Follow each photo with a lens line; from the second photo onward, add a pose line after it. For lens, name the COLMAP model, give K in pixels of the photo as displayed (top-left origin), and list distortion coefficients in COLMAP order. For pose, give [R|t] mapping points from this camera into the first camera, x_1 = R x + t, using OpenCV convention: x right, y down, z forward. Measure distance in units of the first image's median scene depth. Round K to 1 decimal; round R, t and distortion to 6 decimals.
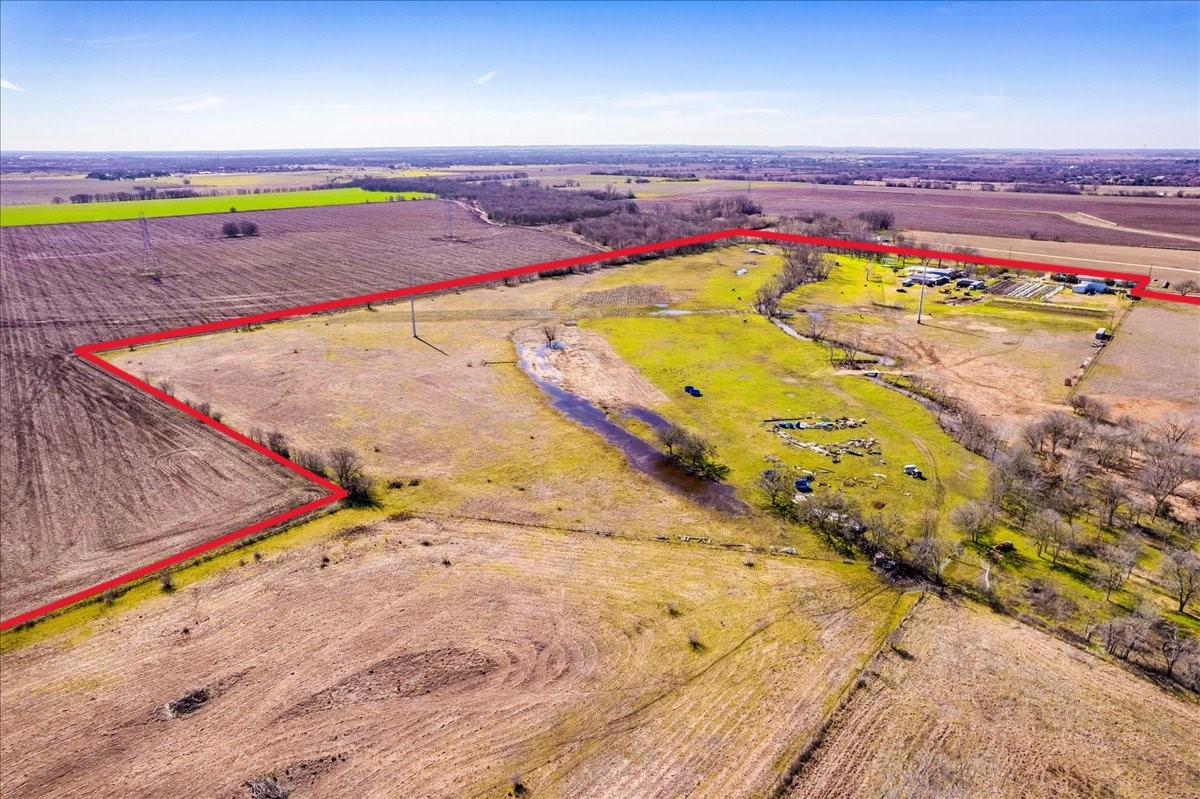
lens RADIAL K [[780.3, 0, 604.4], [0, 780.3, 402.2], [0, 0, 1]] dist [-0.075943, 0.066435]
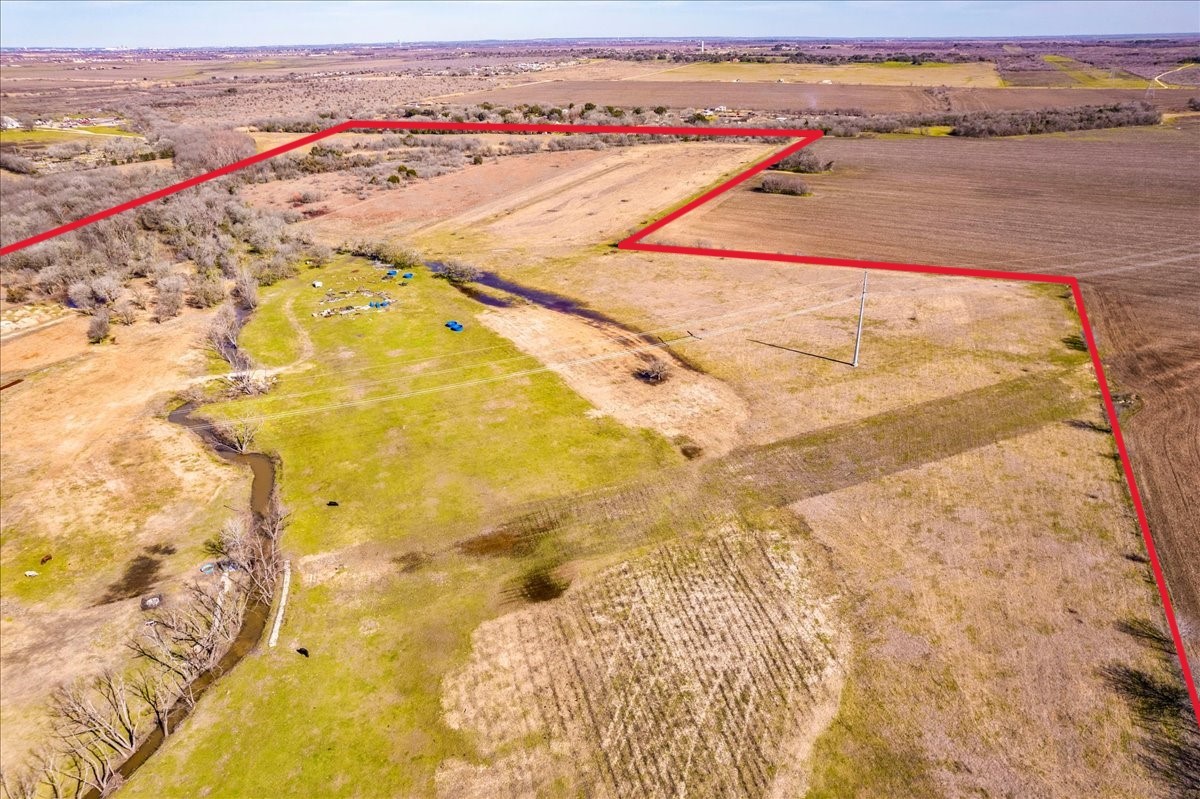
lens RADIAL K [[780.3, 0, 604.4], [0, 780.3, 402.2], [0, 0, 1]] dist [-0.075943, 0.066435]
pose [[-0.961611, 0.129624, -0.241873, 0.150140], [-0.074251, 0.725622, 0.684075, -0.538244], [0.264181, 0.675773, -0.688142, 1.490229]]
